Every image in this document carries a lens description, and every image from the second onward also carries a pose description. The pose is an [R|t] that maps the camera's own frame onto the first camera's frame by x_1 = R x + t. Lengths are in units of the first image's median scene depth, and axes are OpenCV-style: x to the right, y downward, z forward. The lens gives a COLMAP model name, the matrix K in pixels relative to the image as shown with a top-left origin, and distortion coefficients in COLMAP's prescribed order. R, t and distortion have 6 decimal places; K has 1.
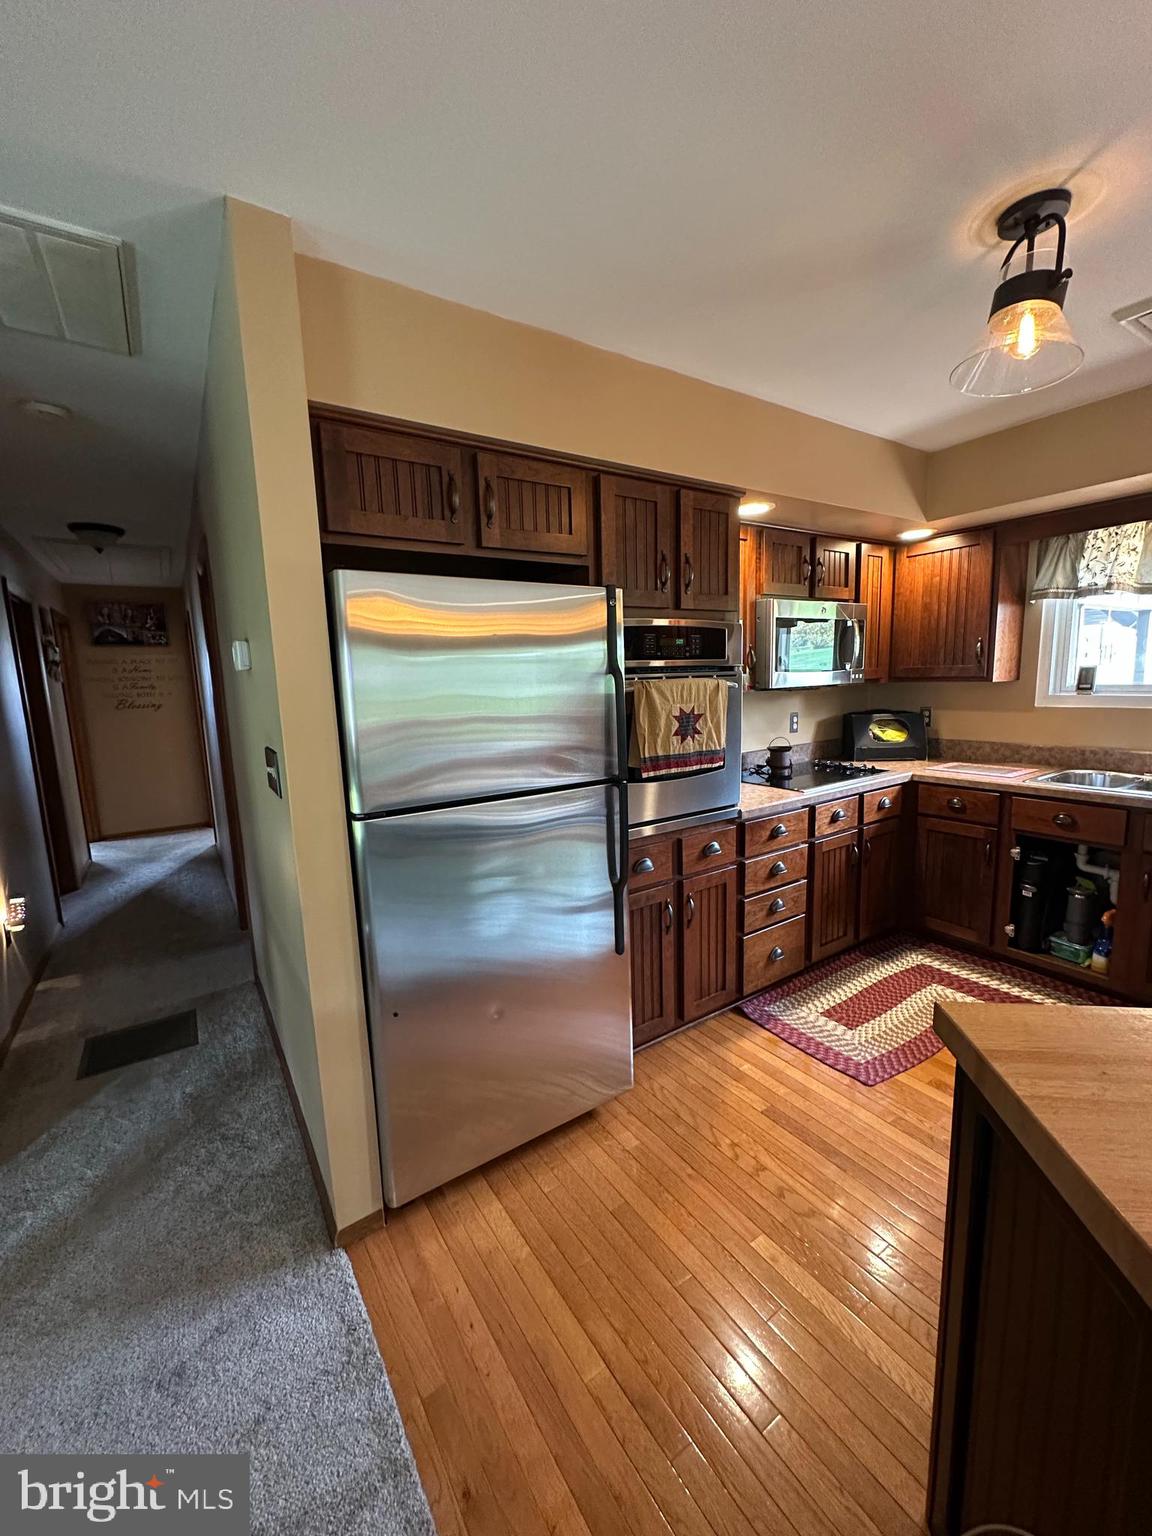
lens RADIAL K [[617.1, 0, 563.5], [0, 617.1, 764.1], [0, 0, 1]] dist [0.001172, 0.000345]
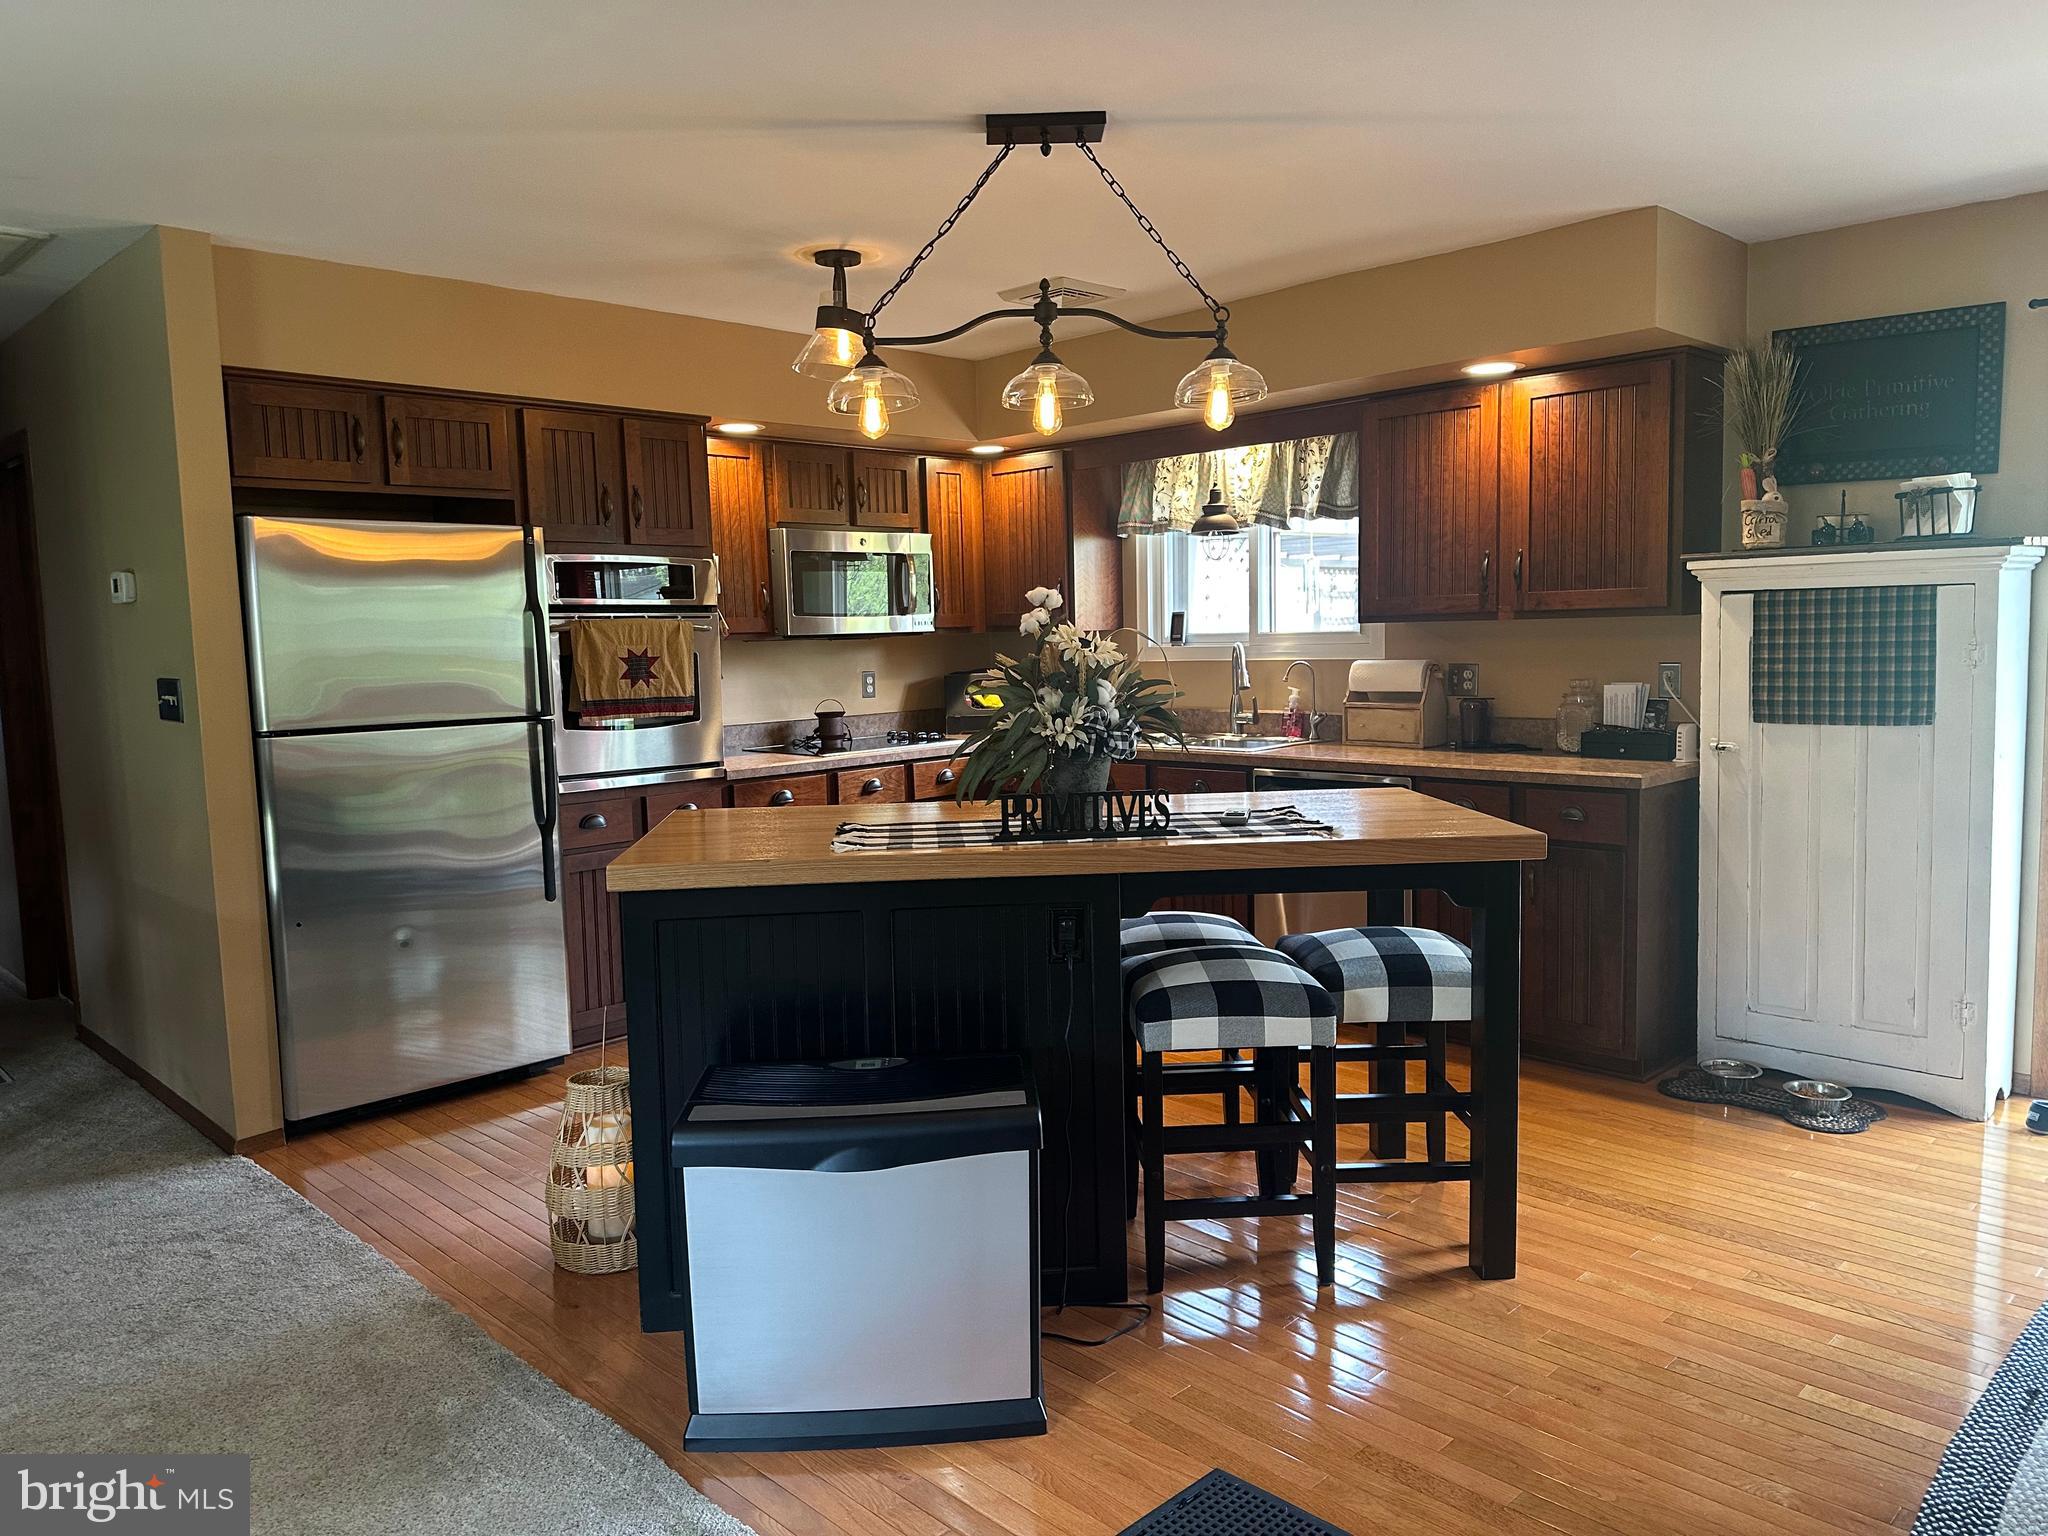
lens RADIAL K [[1464.7, 0, 1039.6], [0, 1464.7, 781.2], [0, 0, 1]] dist [0.021231, -0.030303]
pose [[0.976420, -0.014458, 0.215394, 0.319394], [0.024596, 0.998708, -0.044464, 0.226165], [-0.214473, 0.048713, 0.975515, -1.308661]]
